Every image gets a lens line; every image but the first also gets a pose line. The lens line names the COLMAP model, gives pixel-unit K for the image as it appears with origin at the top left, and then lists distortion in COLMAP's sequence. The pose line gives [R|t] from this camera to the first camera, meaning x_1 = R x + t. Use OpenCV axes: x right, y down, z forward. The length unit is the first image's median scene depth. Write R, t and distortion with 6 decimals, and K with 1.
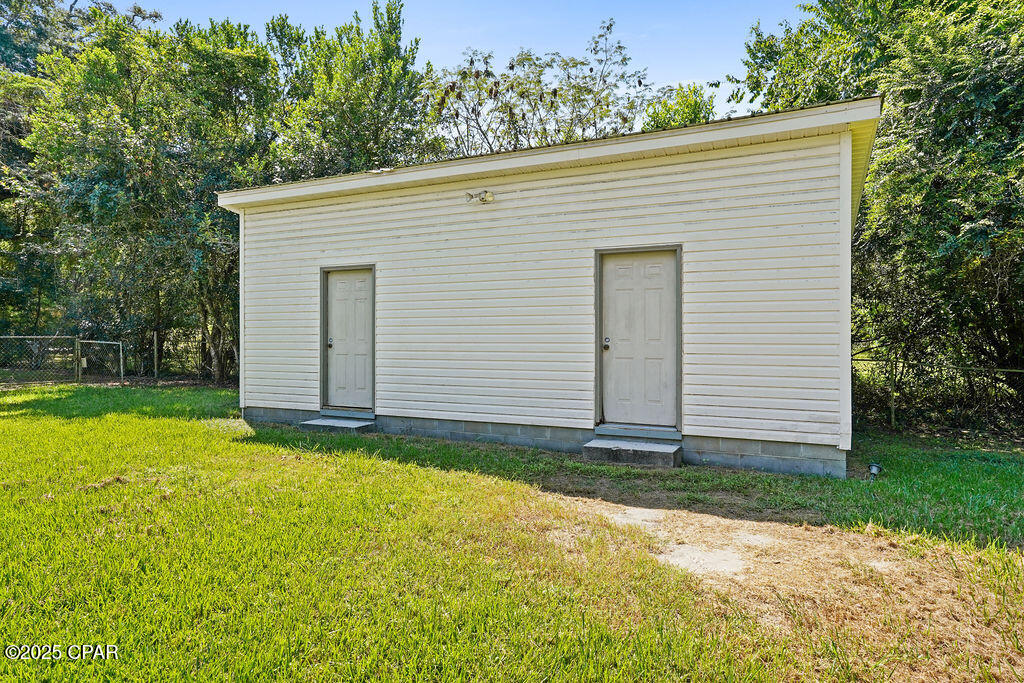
lens RADIAL K [[612.3, 0, 516.7], [0, 612.3, 340.6], [0, 0, 1]] dist [0.005459, 0.001141]
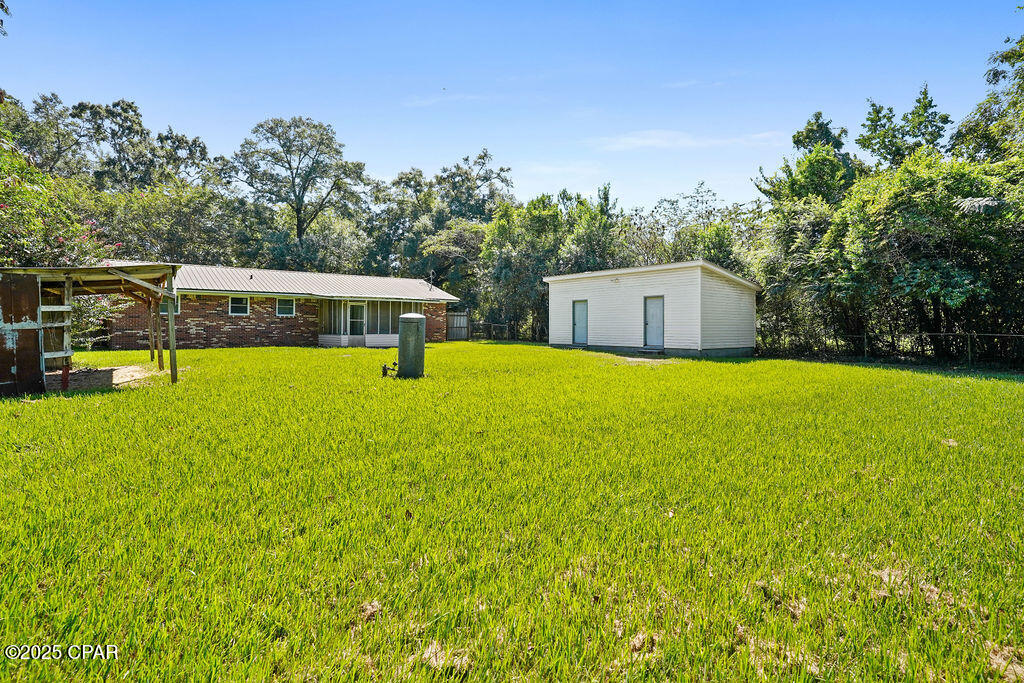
lens RADIAL K [[510.2, 0, 512.2], [0, 510.2, 335.5], [0, 0, 1]] dist [-0.047255, 0.026039]
pose [[0.891458, 0.014429, -0.452874, 0.410568], [-0.014197, 0.999892, 0.003910, 0.039671], [0.452882, 0.002944, 0.891566, -1.024880]]
